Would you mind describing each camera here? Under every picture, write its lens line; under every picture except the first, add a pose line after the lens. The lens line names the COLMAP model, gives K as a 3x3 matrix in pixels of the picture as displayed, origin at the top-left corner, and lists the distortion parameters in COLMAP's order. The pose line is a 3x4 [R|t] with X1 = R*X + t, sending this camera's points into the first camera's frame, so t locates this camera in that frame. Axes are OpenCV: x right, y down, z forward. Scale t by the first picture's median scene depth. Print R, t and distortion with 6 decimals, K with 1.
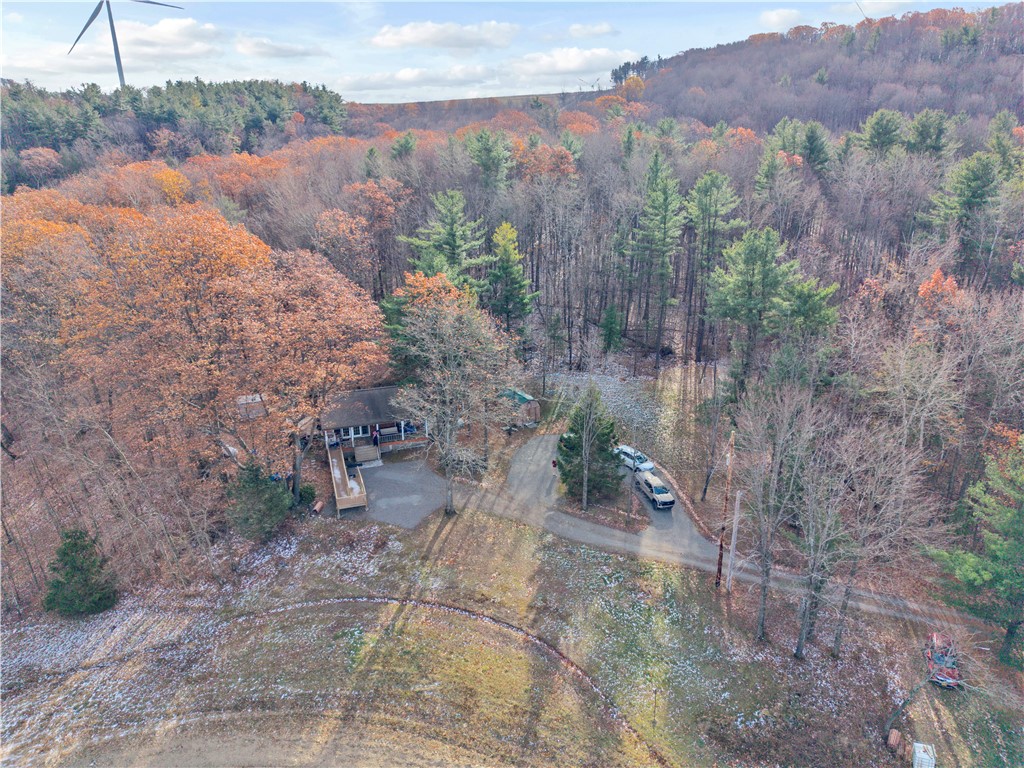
lens RADIAL K [[685.6, 0, 512.5], [0, 685.6, 384.1], [0, 0, 1]] dist [0.002562, -0.001089]
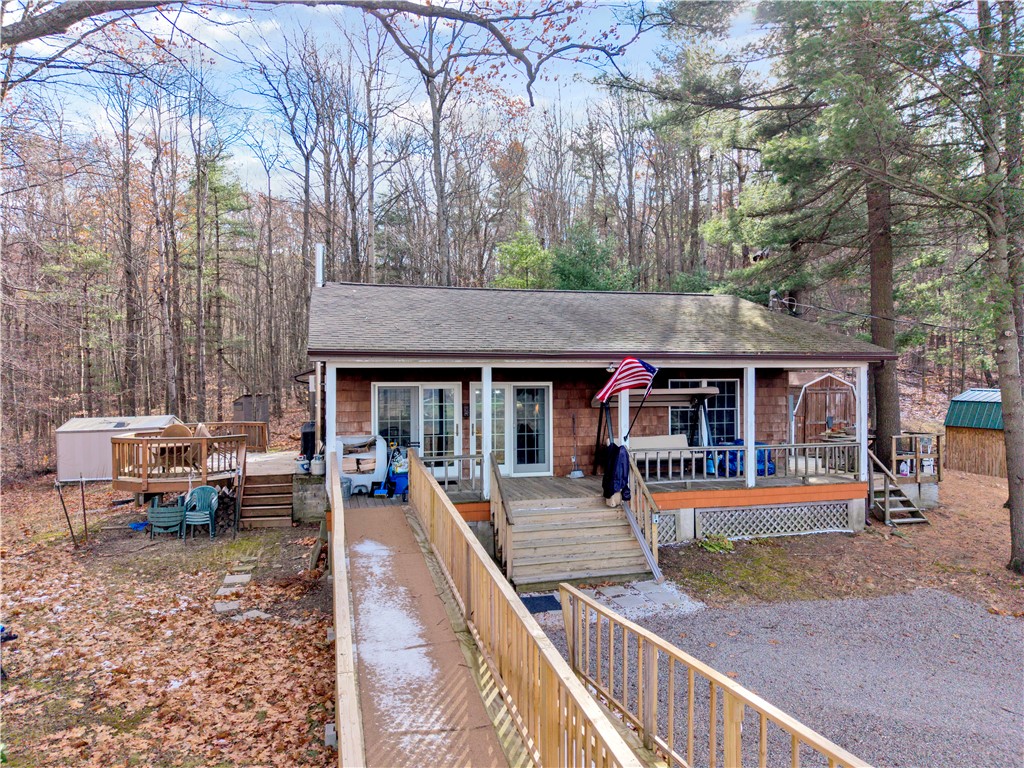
lens RADIAL K [[685.6, 0, 511.7], [0, 685.6, 383.3], [0, 0, 1]] dist [0.002562, -0.001089]
pose [[0.999010, 0.005930, -0.044082, -0.219564], [-0.018909, 0.953680, -0.300228, 0.114328], [0.040260, 0.300764, 0.952848, 0.834027]]
